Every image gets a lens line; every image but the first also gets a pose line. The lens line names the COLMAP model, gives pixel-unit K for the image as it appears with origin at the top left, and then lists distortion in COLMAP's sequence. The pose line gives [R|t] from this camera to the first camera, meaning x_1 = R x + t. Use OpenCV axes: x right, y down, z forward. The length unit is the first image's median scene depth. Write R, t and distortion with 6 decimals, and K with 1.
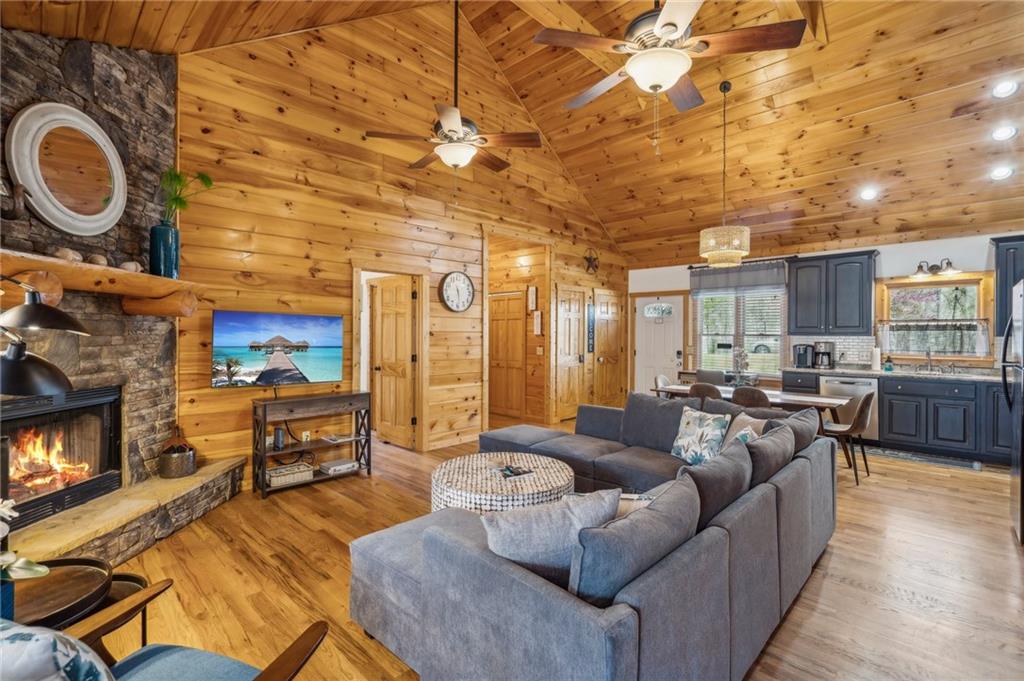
lens RADIAL K [[467.1, 0, 510.8], [0, 467.1, 331.4], [0, 0, 1]] dist [0.000072, 0.000483]
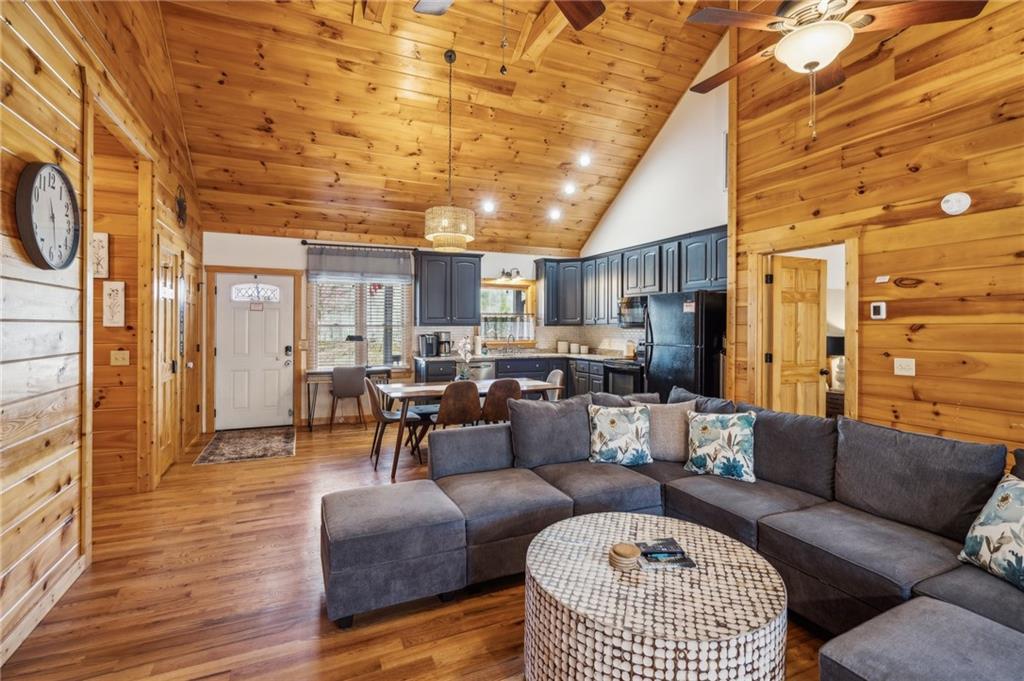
lens RADIAL K [[472.0, 0, 507.8], [0, 472.0, 325.1], [0, 0, 1]] dist [-0.000375, 0.000453]
pose [[0.368634, -0.003526, 0.929568, -0.305166], [-0.003951, 0.999978, 0.005360, 0.000382], [-0.929566, -0.005649, 0.368612, 0.458489]]
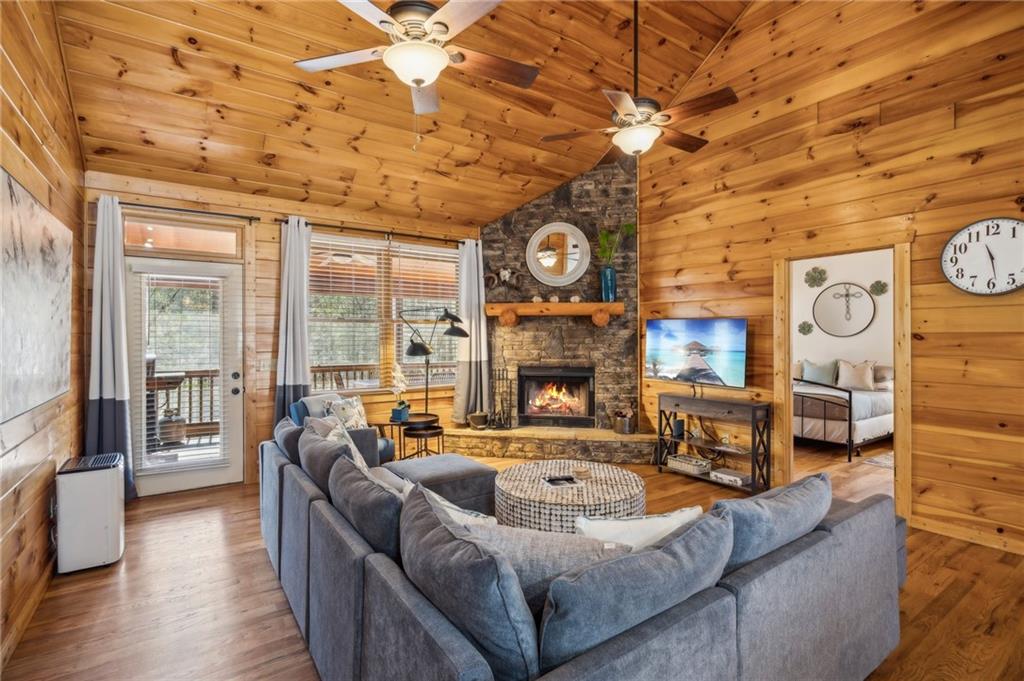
lens RADIAL K [[479.1, 0, 509.6], [0, 479.1, 337.3], [0, 0, 1]] dist [0.000183, 0.000140]
pose [[-0.192098, -0.002794, -0.981372, 0.469855], [0.002935, 0.999990, -0.003422, 0.005311], [0.981371, -0.003538, -0.192087, 0.518867]]
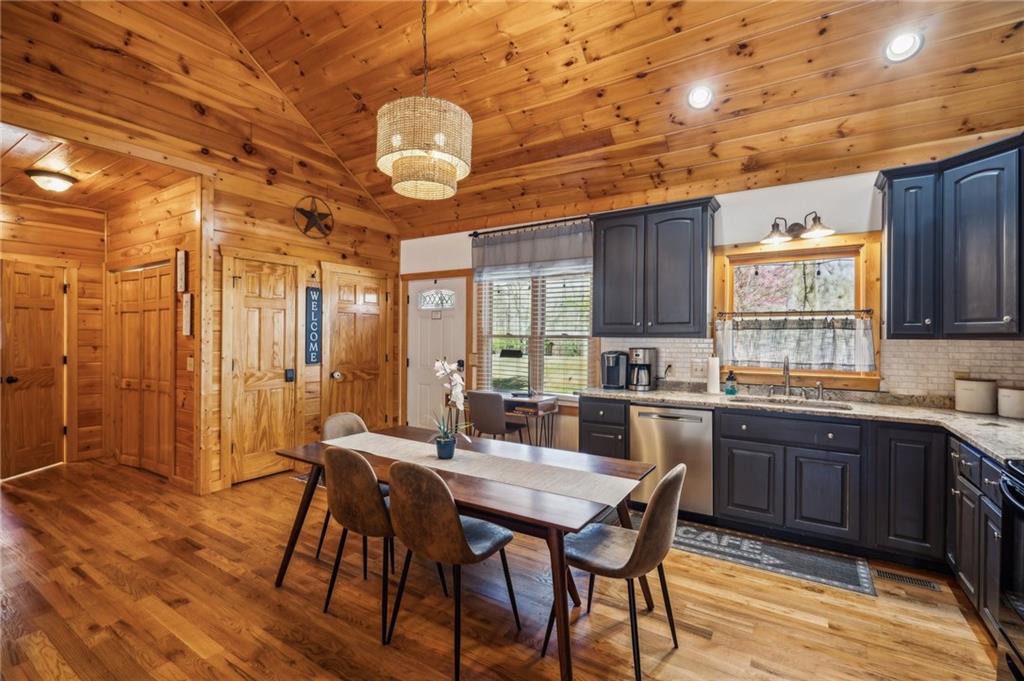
lens RADIAL K [[465.6, 0, 506.2], [0, 465.6, 334.7], [0, 0, 1]] dist [-0.000222, 0.000343]
pose [[0.980425, 0.001767, 0.196886, 0.370579], [-0.002468, 0.999991, 0.003316, 0.003613], [-0.196878, -0.003737, 0.980421, 0.425271]]
